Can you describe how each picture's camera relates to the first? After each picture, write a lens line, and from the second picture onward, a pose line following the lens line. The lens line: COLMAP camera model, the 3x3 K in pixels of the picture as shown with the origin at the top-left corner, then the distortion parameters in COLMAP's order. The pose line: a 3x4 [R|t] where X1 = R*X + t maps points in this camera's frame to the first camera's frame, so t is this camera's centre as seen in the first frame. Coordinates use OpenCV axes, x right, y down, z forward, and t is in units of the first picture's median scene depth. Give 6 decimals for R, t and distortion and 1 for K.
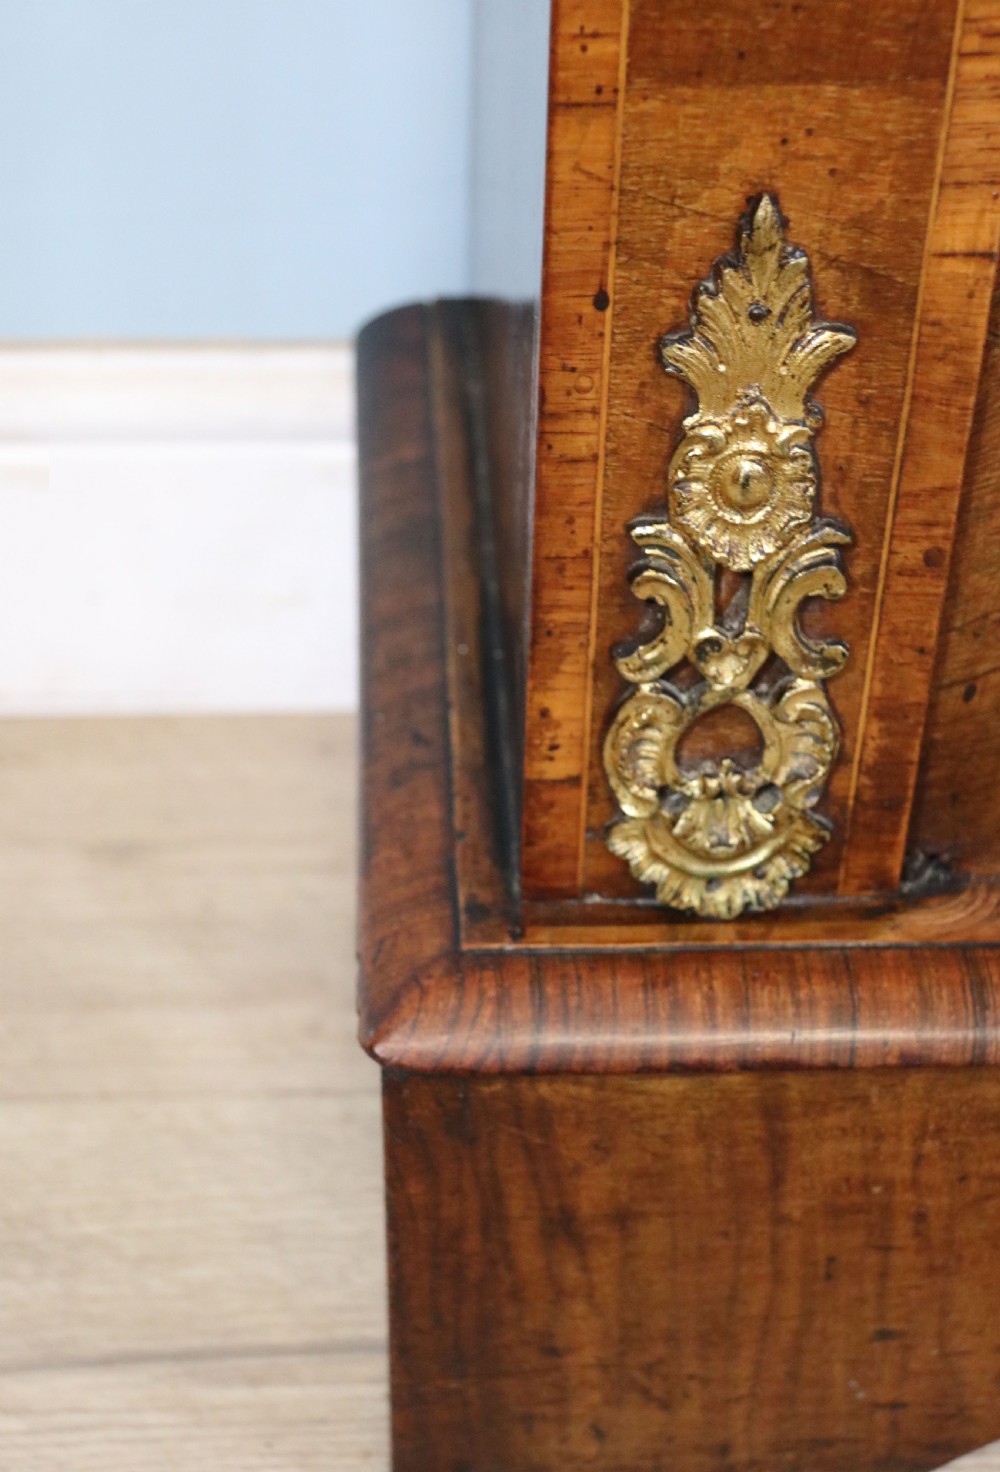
lens RADIAL K [[2389.1, 0, 495.4], [0, 2389.1, 725.7], [0, 0, 1]] dist [0.094140, 0.000000]
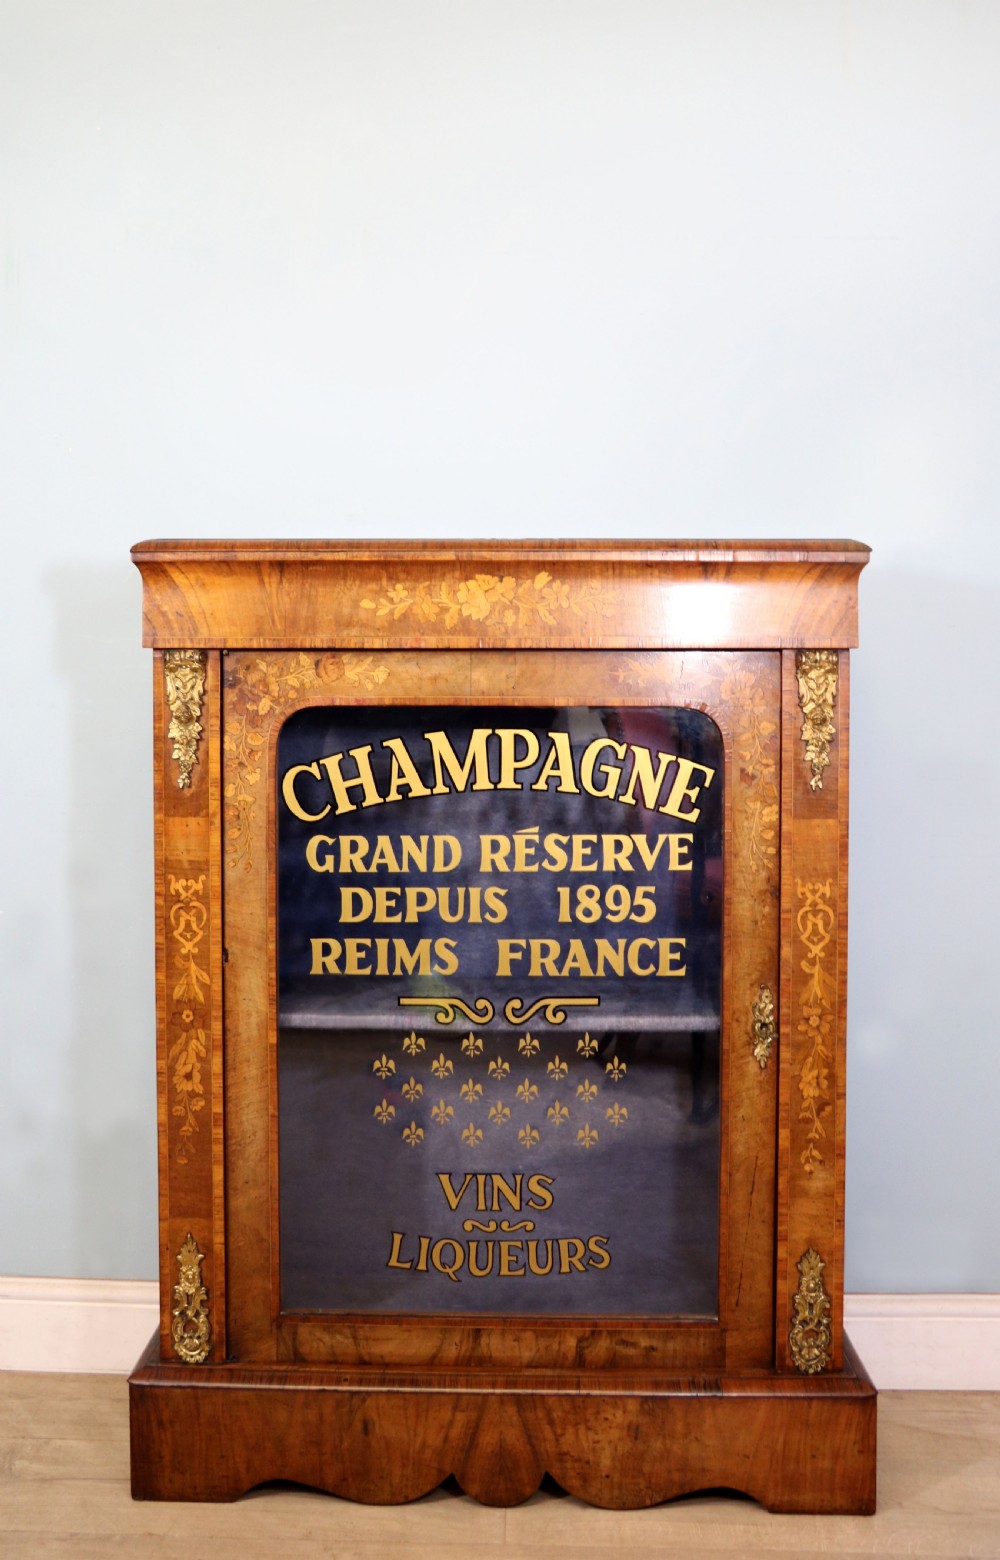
lens RADIAL K [[1483.1, 0, 453.0], [0, 1483.1, 699.7], [0, 0, 1]] dist [-0.074715, 0.000000]
pose [[0.996498, -0.016491, -0.081976, 1.030750], [-0.034423, 0.812530, -0.581902, 0.797985], [0.076204, 0.582686, 0.809117, -2.712922]]
